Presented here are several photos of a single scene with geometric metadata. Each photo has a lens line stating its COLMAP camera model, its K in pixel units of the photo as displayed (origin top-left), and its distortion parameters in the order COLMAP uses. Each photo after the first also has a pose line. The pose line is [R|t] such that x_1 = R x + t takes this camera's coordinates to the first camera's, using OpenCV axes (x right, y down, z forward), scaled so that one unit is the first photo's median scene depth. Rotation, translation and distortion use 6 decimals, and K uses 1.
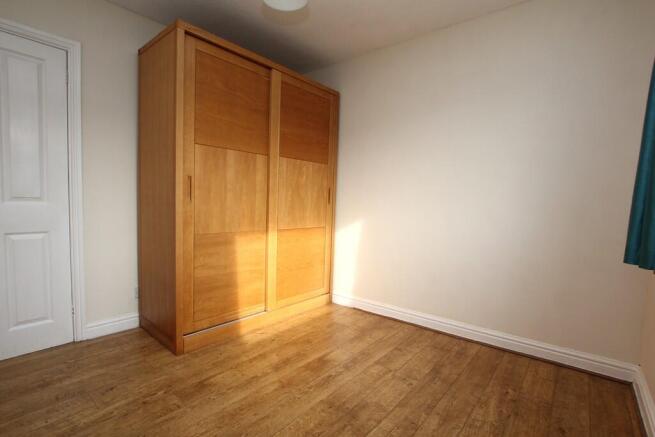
lens RADIAL K [[306.6, 0, 327.2], [0, 306.6, 221.1], [0, 0, 1]] dist [-0.039316, 0.000793]
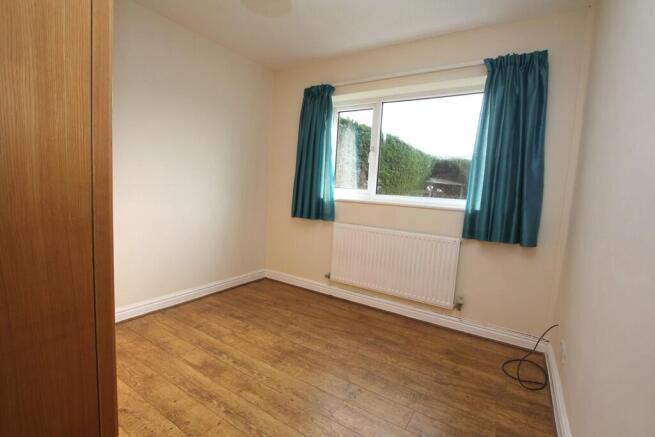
lens RADIAL K [[306.6, 0, 328.3], [0, 306.6, 217.0], [0, 0, 1]] dist [-0.039316, 0.000793]
pose [[-0.114547, -0.129386, 0.984956, -0.937547], [0.006310, 0.991367, 0.130962, -0.115522], [-0.993398, 0.021216, -0.112741, 0.739324]]
